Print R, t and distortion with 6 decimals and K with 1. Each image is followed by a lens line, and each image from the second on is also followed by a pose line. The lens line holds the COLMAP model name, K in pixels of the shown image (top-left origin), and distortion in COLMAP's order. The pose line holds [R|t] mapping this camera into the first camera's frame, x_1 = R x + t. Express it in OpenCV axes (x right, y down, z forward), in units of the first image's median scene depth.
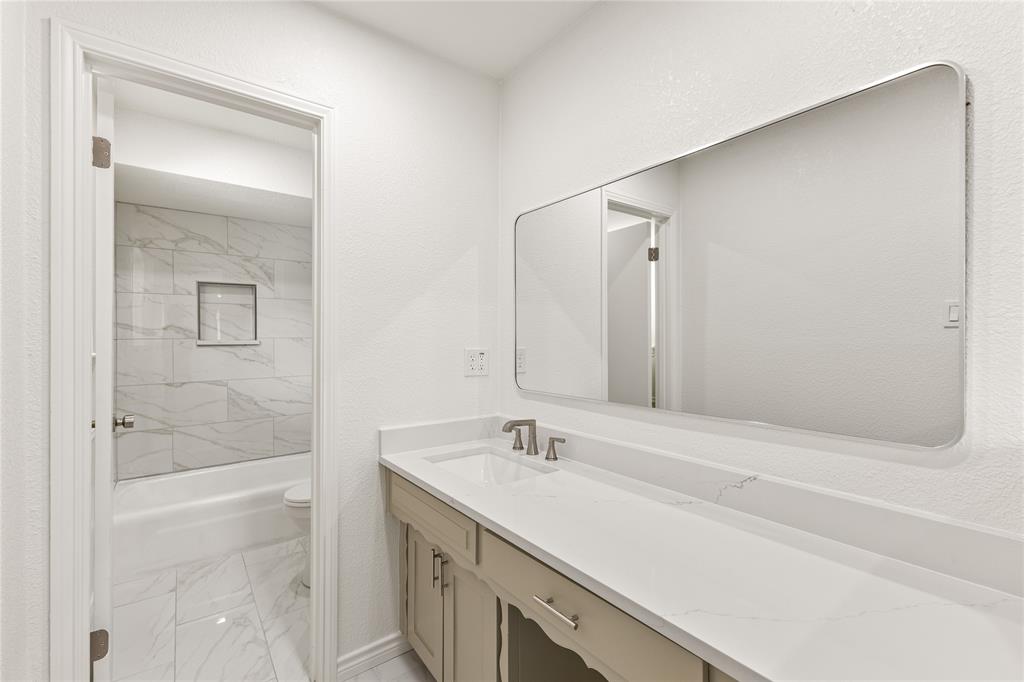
lens RADIAL K [[440.0, 0, 511.5], [0, 440.0, 341.2], [0, 0, 1]] dist [0.011510, -0.001277]
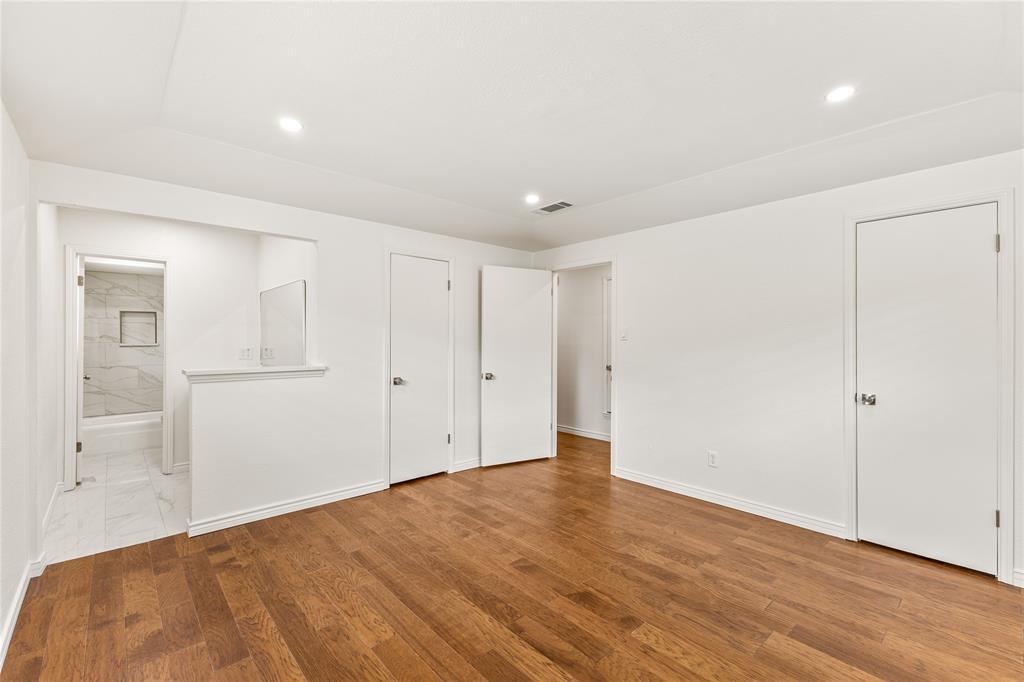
lens RADIAL K [[440.0, 0, 515.6], [0, 440.0, 341.3], [0, 0, 1]] dist [0.011510, -0.001277]
pose [[0.995471, 0.001214, 0.095059, 0.714465], [-0.000988, 0.999997, -0.002424, -0.007808], [-0.095062, 0.002319, 0.995469, -0.942238]]
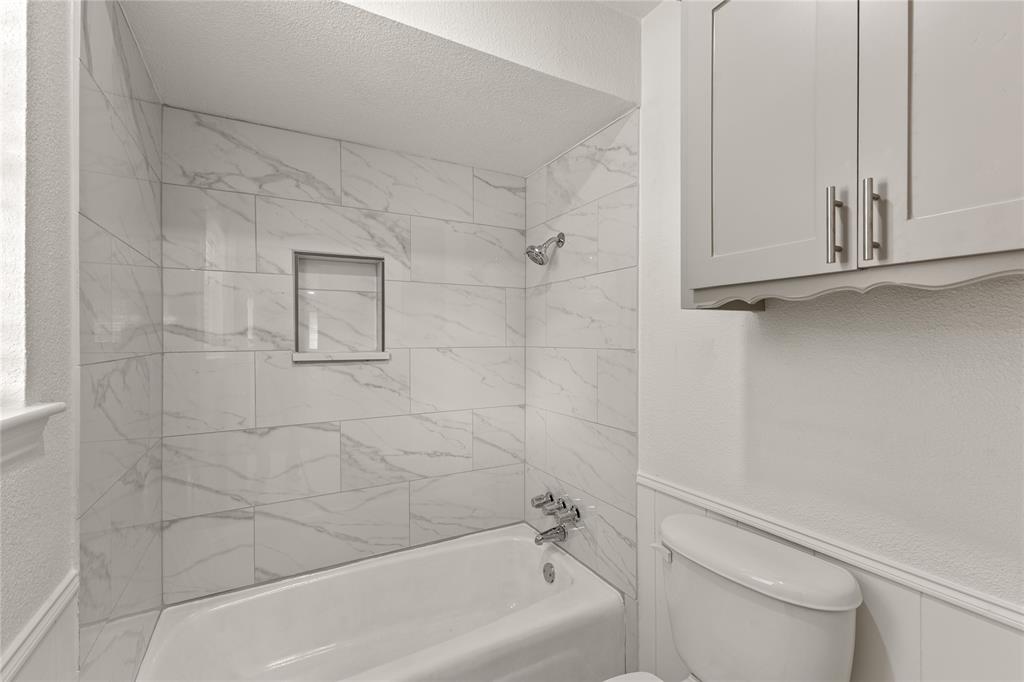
lens RADIAL K [[440.0, 0, 510.1], [0, 440.0, 341.7], [0, 0, 1]] dist [0.011510, -0.001277]
pose [[0.990979, -0.005760, -0.133894, -0.345767], [0.004381, 0.999934, -0.010592, -0.009501], [0.133946, 0.009910, 0.990939, 0.457440]]
